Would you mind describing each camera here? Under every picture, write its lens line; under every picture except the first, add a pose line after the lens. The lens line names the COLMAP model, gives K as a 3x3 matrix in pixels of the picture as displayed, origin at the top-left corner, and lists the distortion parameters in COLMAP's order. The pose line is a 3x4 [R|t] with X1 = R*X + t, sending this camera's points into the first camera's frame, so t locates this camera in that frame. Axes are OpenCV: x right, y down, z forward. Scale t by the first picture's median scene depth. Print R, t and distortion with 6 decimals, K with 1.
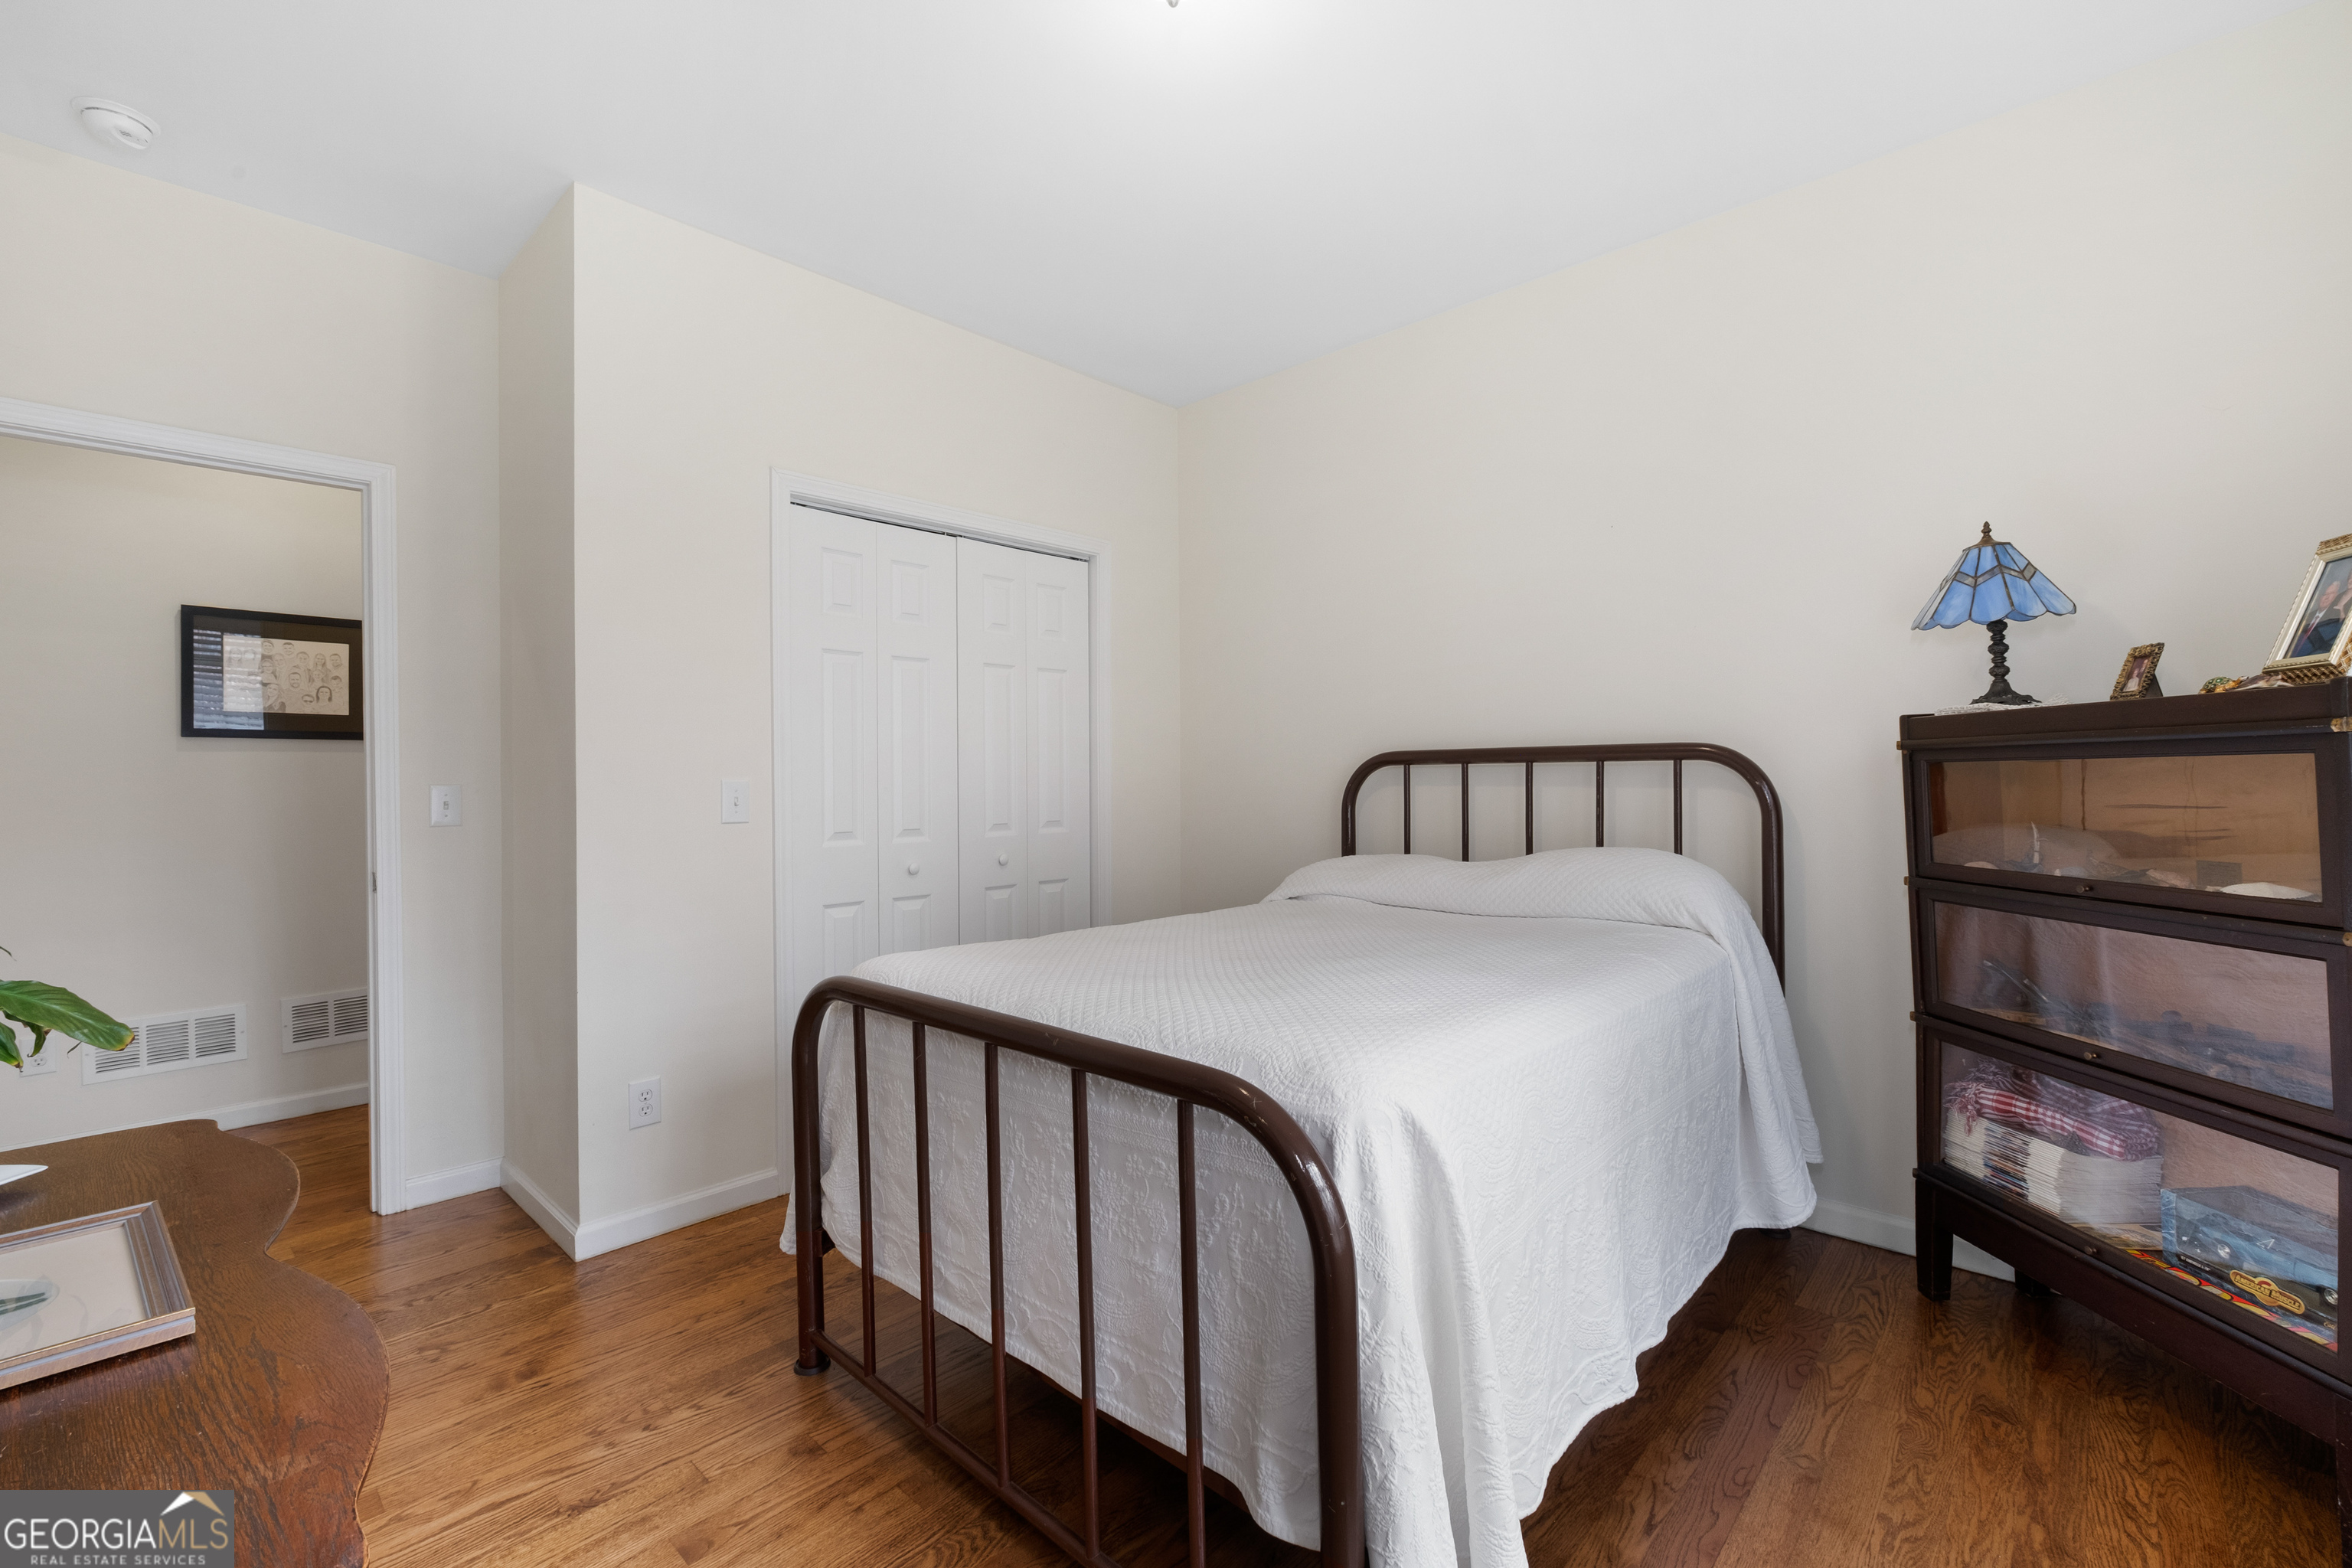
lens RADIAL K [[987.1, 0, 1184.9], [0, 987.1, 783.0], [0, 0, 1]] dist [-0.001432, 0.000097]
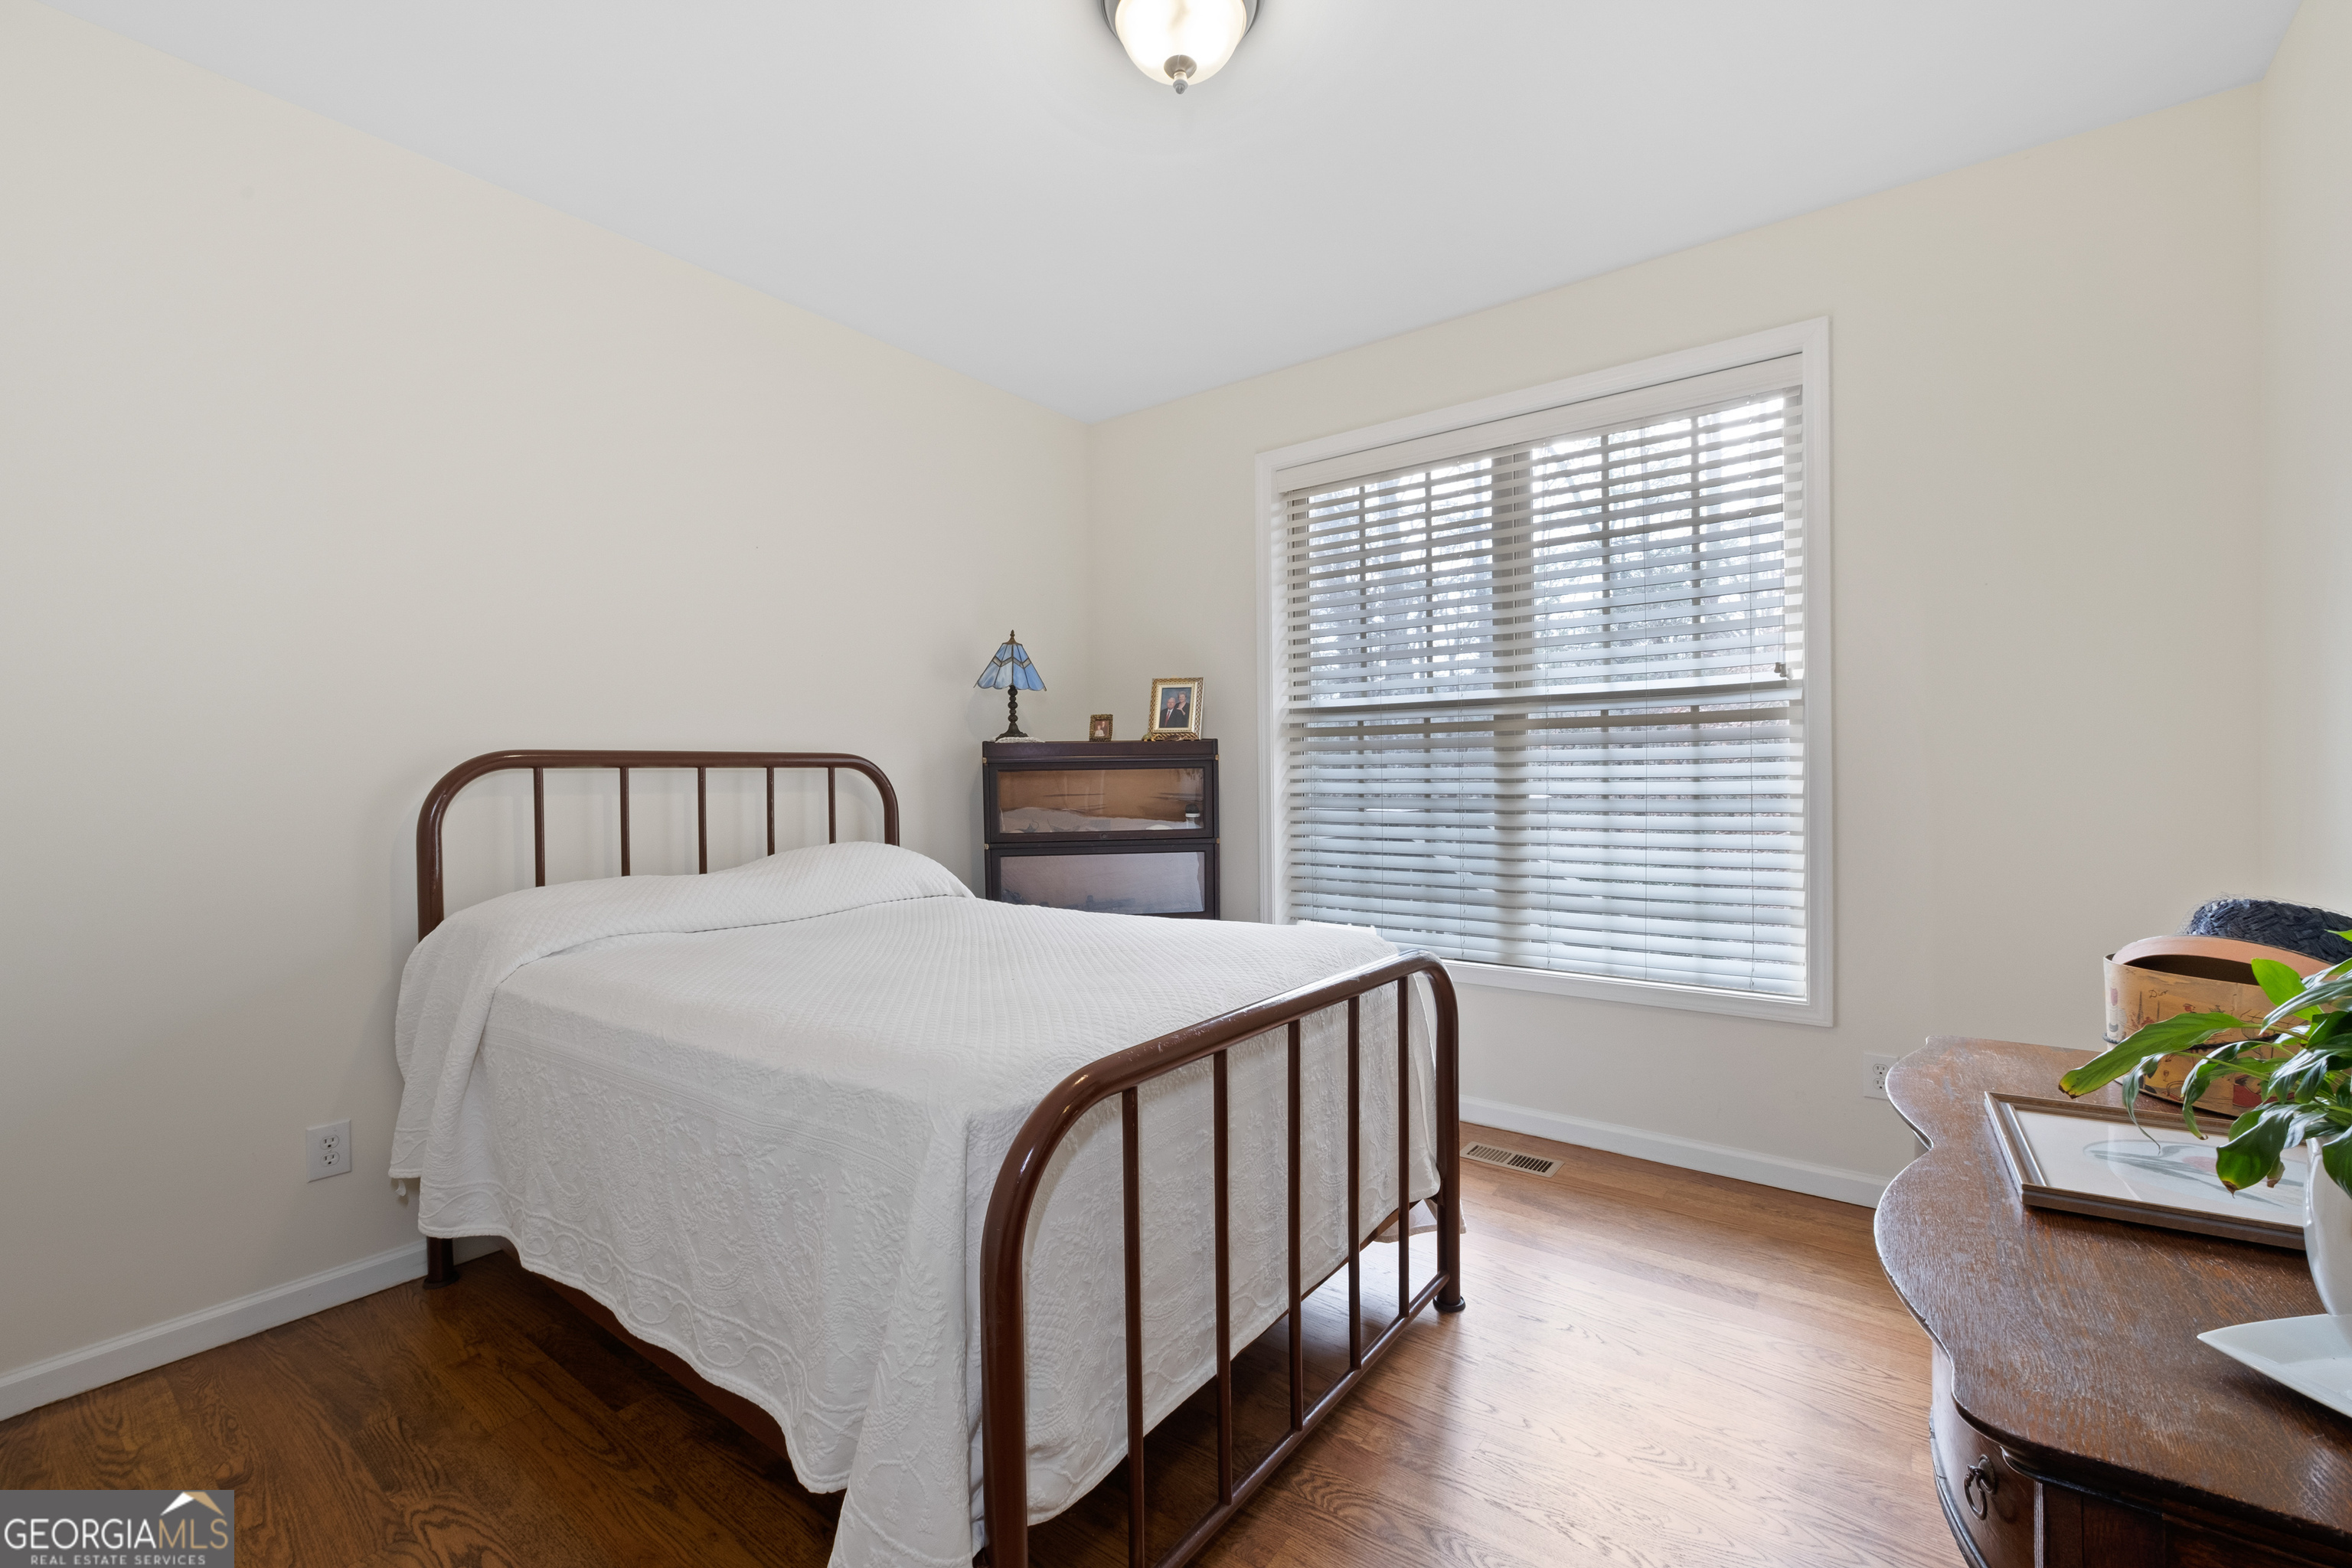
lens RADIAL K [[987.1, 0, 1184.9], [0, 987.1, 783.0], [0, 0, 1]] dist [-0.001432, 0.000097]
pose [[-0.109776, 0.000726, 0.993956, -0.903436], [0.017592, 0.999845, 0.001213, 0.001521], [-0.993801, 0.017619, -0.109772, 0.893807]]
